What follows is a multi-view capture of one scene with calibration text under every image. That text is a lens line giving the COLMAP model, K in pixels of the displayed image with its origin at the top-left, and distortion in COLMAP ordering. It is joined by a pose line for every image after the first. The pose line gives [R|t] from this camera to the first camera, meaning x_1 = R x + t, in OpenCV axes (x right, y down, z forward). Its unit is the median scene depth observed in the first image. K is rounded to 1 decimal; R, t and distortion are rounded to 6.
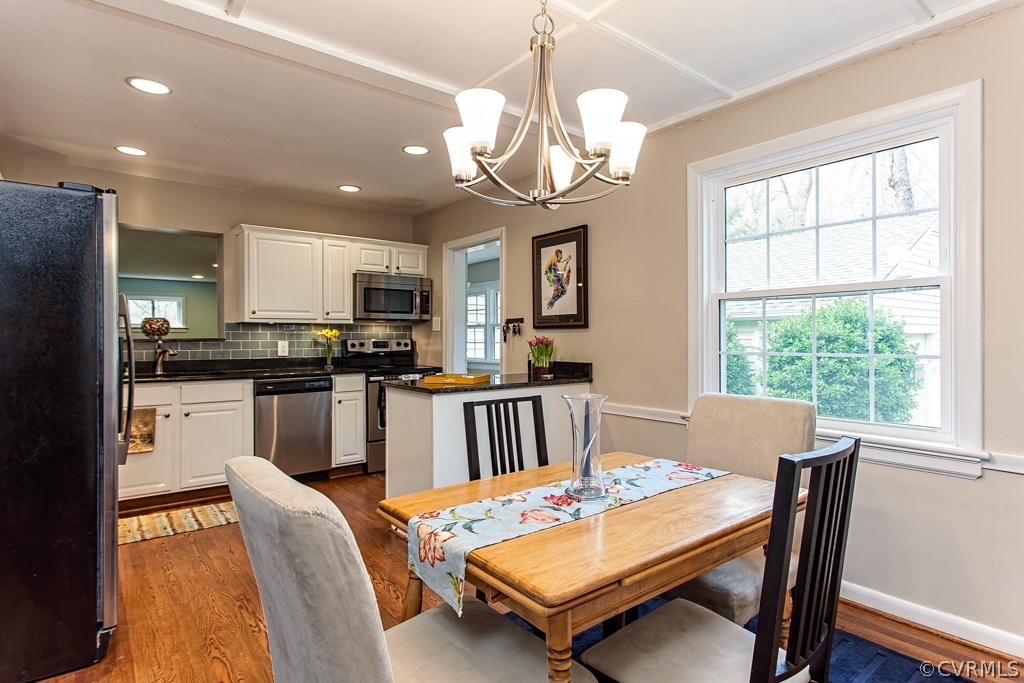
lens RADIAL K [[546.9, 0, 506.3], [0, 546.9, 336.2], [0, 0, 1]] dist [-0.004253, -0.000024]
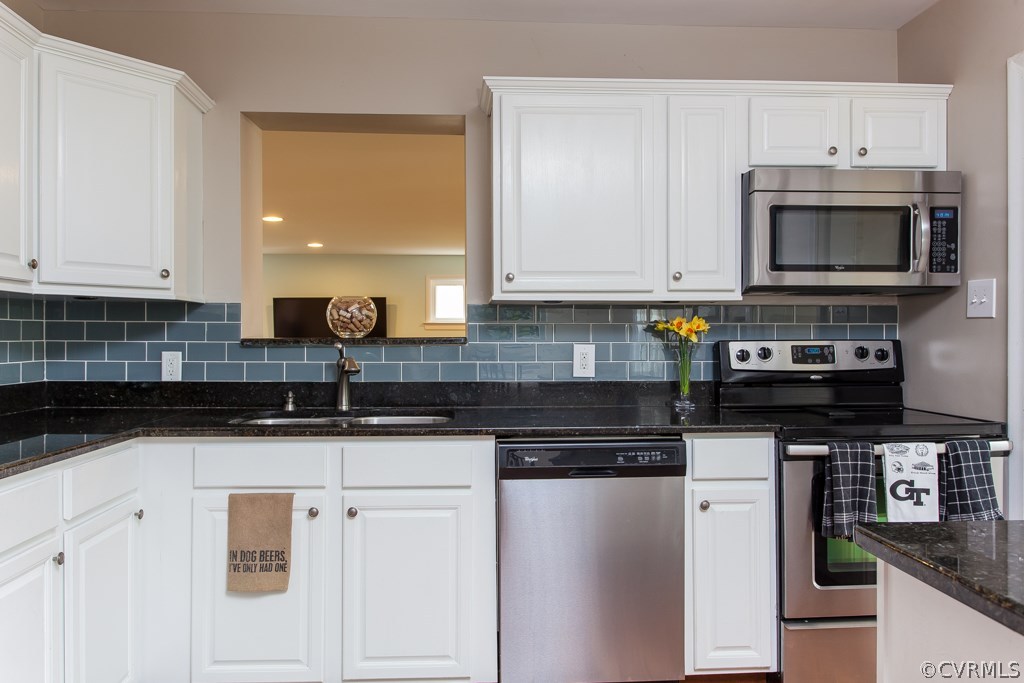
lens RADIAL K [[734.0, 0, 505.4], [0, 734.0, 338.5], [0, 0, 1]] dist [0.013031, 0.003433]
pose [[0.828265, -0.001717, -0.560334, -0.122502], [0.001516, 0.999999, -0.000823, 0.004519], [0.560335, -0.000168, 0.828266, 0.459055]]
